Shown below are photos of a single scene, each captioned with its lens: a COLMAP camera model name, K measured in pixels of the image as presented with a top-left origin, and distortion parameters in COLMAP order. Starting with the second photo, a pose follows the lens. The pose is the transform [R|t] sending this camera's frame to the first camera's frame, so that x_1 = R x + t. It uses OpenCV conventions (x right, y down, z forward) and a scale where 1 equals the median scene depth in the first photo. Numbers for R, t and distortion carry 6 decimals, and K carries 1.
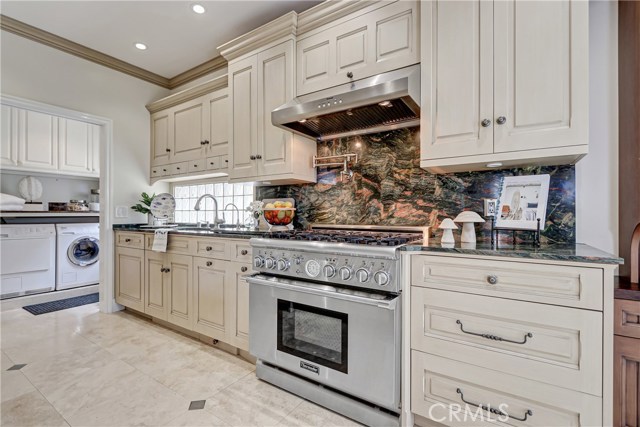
lens RADIAL K [[295.6, 0, 306.8], [0, 295.6, 213.1], [0, 0, 1]] dist [-0.000735, -0.000384]
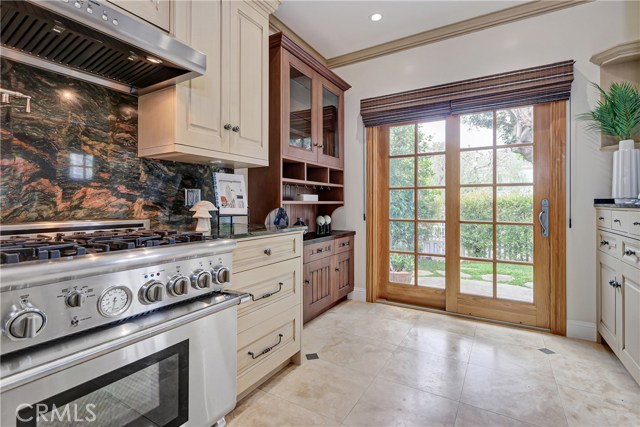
lens RADIAL K [[299.9, 0, 314.8], [0, 299.9, 201.4], [0, 0, 1]] dist [0.000280, -0.000387]
pose [[-0.047684, 0.005675, 0.998846, -0.404007], [-0.002716, 0.999979, -0.005811, 0.001001], [-0.998859, -0.002990, -0.047668, 0.464597]]
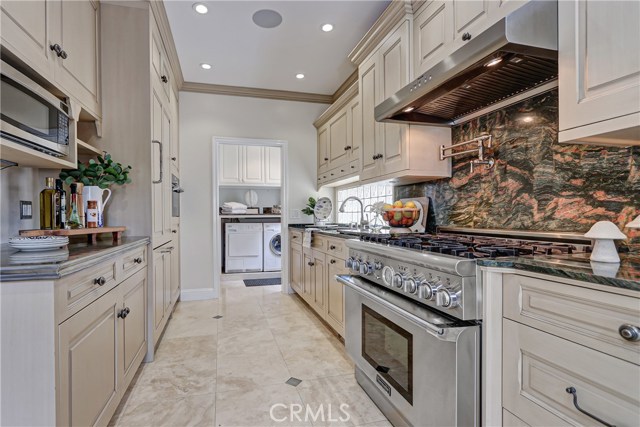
lens RADIAL K [[296.0, 0, 299.9], [0, 296.0, 216.3], [0, 0, 1]] dist [0.000711, -0.000236]
pose [[0.763053, -0.002678, -0.646331, 0.272924], [0.007450, 0.999961, 0.004653, 0.000600], [0.646293, -0.008366, 0.763043, 0.098495]]
